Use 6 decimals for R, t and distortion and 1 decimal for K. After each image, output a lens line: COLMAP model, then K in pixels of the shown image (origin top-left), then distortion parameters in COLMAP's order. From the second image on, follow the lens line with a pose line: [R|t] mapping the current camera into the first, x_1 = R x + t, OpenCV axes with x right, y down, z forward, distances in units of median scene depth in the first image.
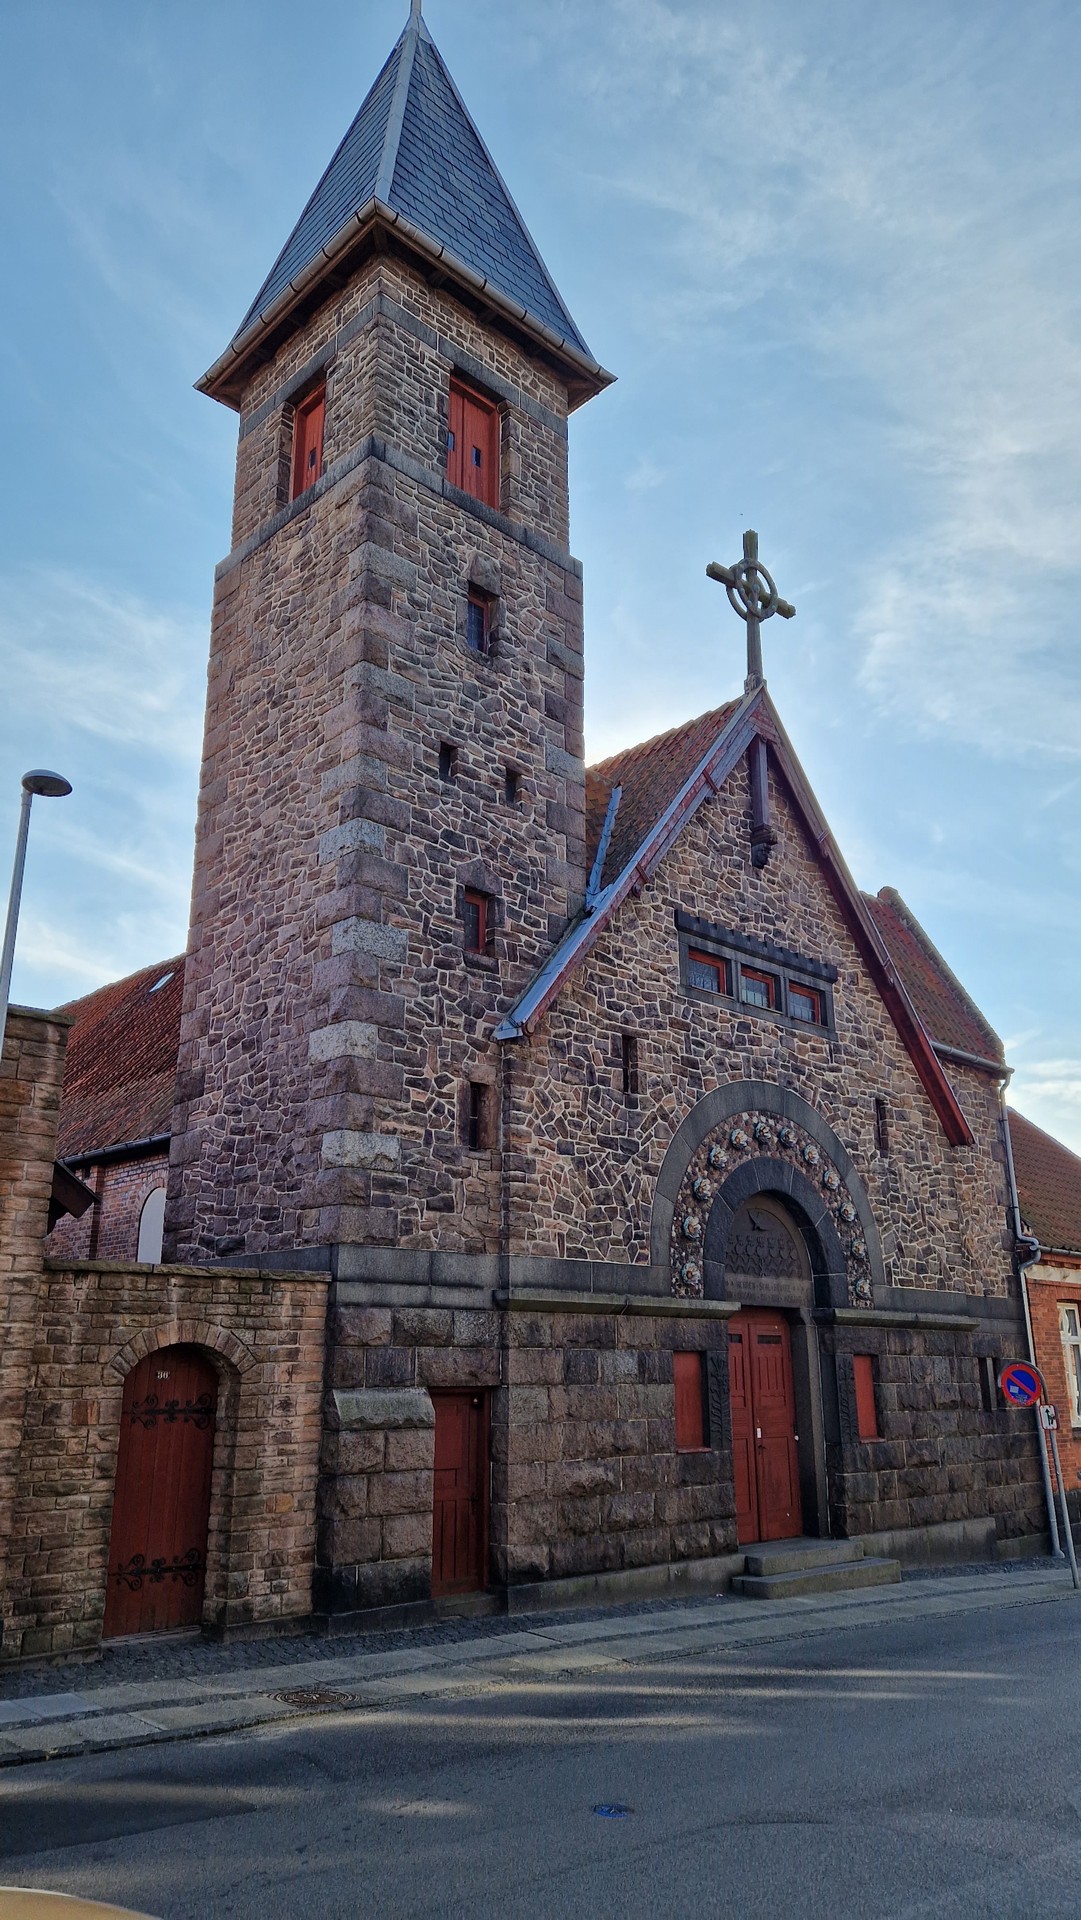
lens RADIAL K [[1297.9, 0, 571.6], [0, 1297.9, 989.1], [0, 0, 1]] dist [0.086895, -0.061484]
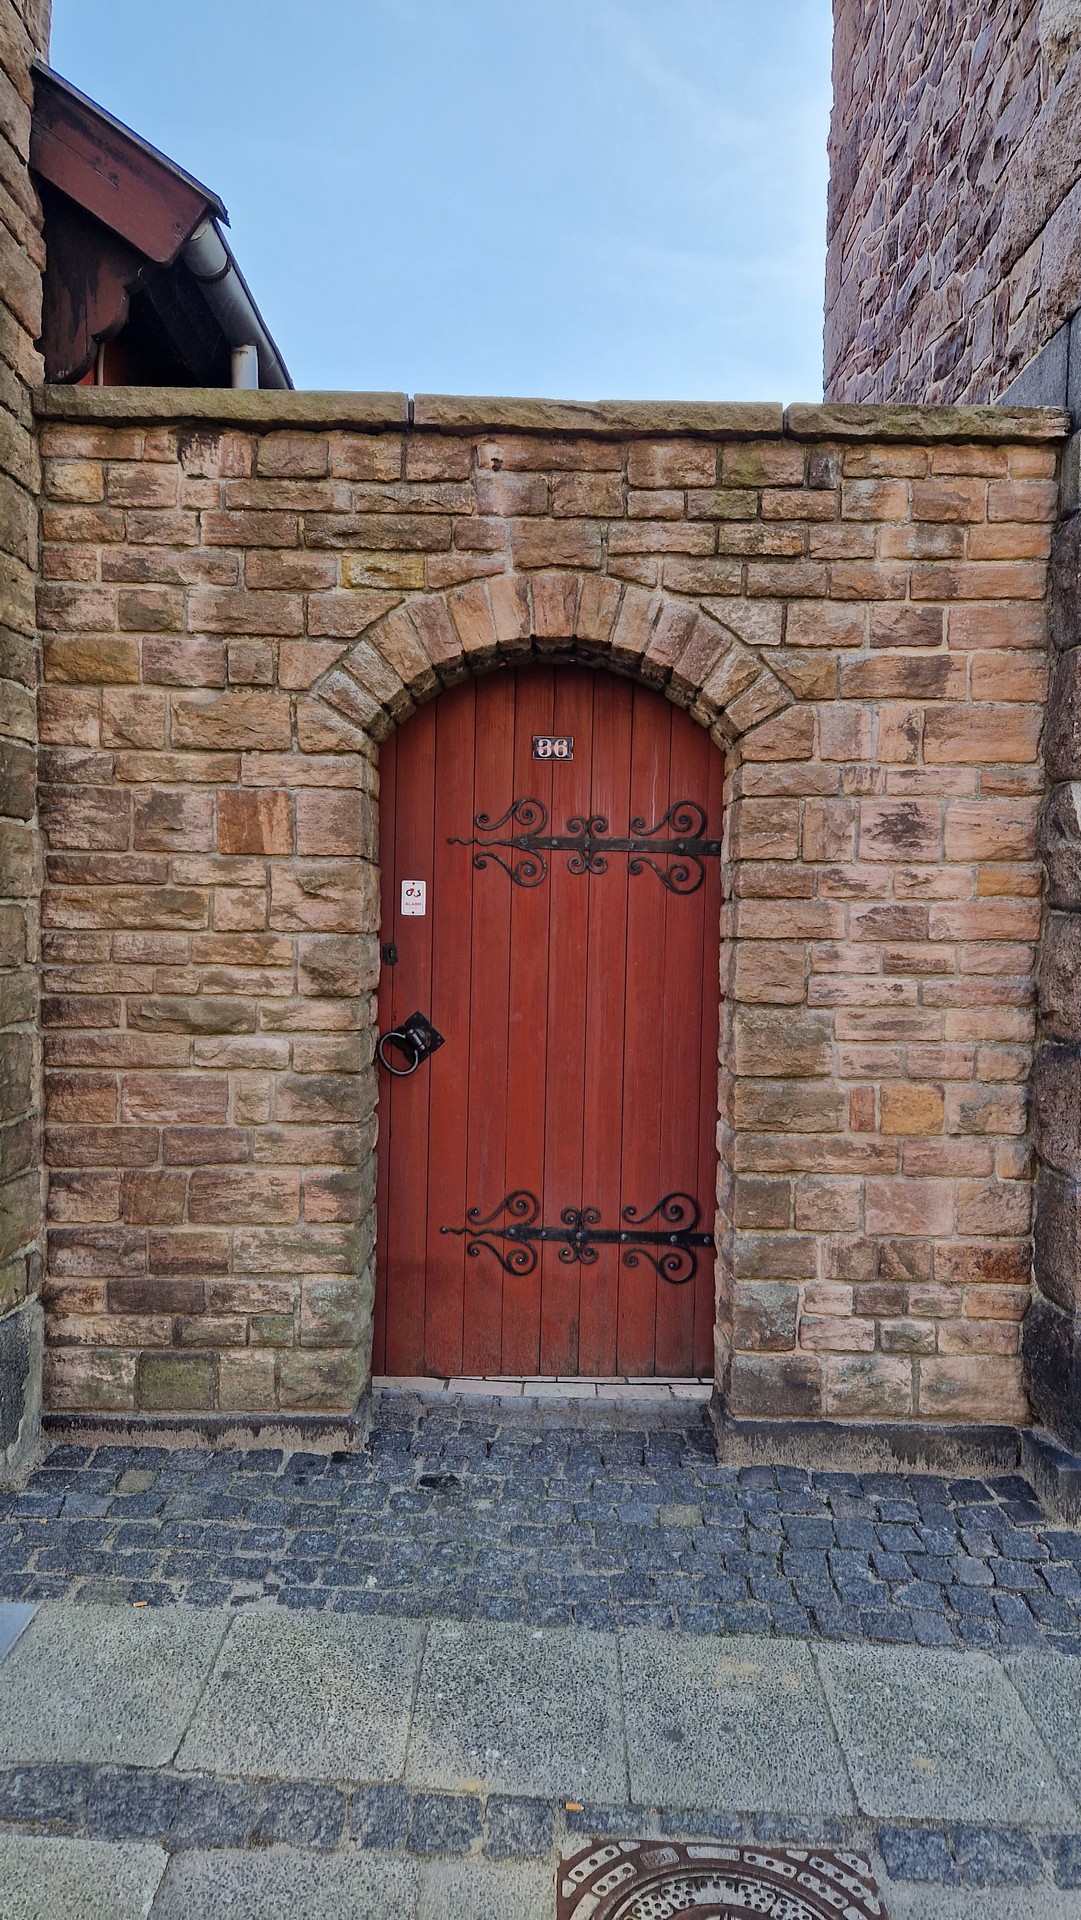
lens RADIAL K [[1297.9, 0, 571.6], [0, 1297.9, 989.1], [0, 0, 1]] dist [0.086895, -0.061484]
pose [[0.721179, 0.045960, -0.691223, -0.056378], [0.181523, 0.950395, 0.252583, 0.270664], [0.668544, -0.307630, 0.677062, 0.750754]]
